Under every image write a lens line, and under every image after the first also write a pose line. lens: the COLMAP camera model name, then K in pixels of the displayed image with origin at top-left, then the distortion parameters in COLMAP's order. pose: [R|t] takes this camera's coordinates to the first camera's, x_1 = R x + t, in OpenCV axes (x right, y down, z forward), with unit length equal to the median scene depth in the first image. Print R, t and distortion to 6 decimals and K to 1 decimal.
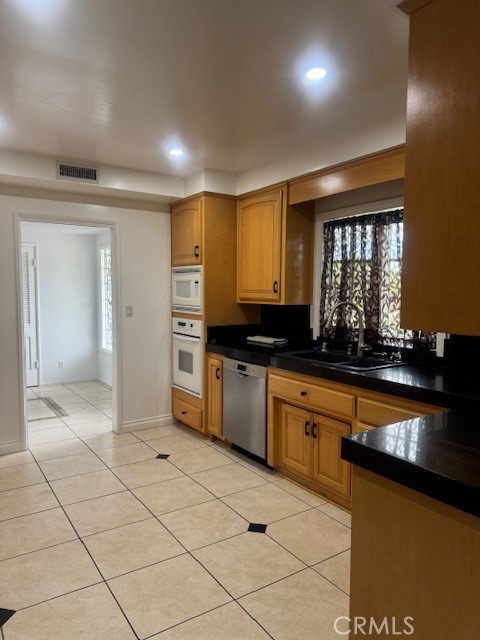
lens RADIAL K [[457.2, 0, 238.1], [0, 457.2, 317.5], [0, 0, 1]] dist [-0.002448, -0.011825]
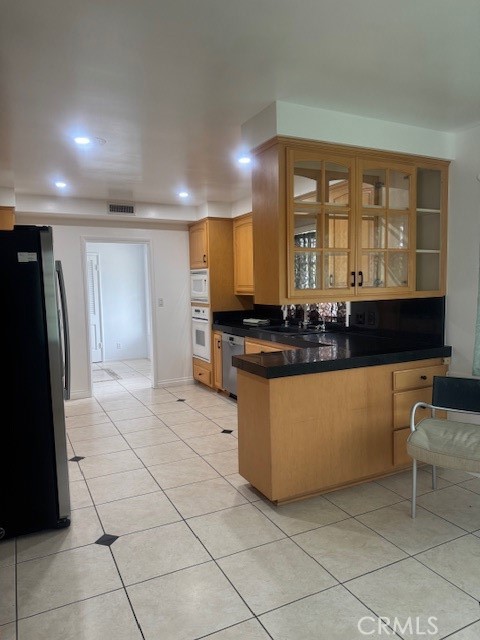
lens RADIAL K [[457.2, 0, 242.3], [0, 457.2, 323.0], [0, 0, 1]] dist [-0.002448, -0.011825]
pose [[0.992377, -0.011170, -0.122730, 0.194541], [0.013901, 0.999674, 0.021417, 0.024697], [0.122450, -0.022959, 0.992209, -0.389891]]
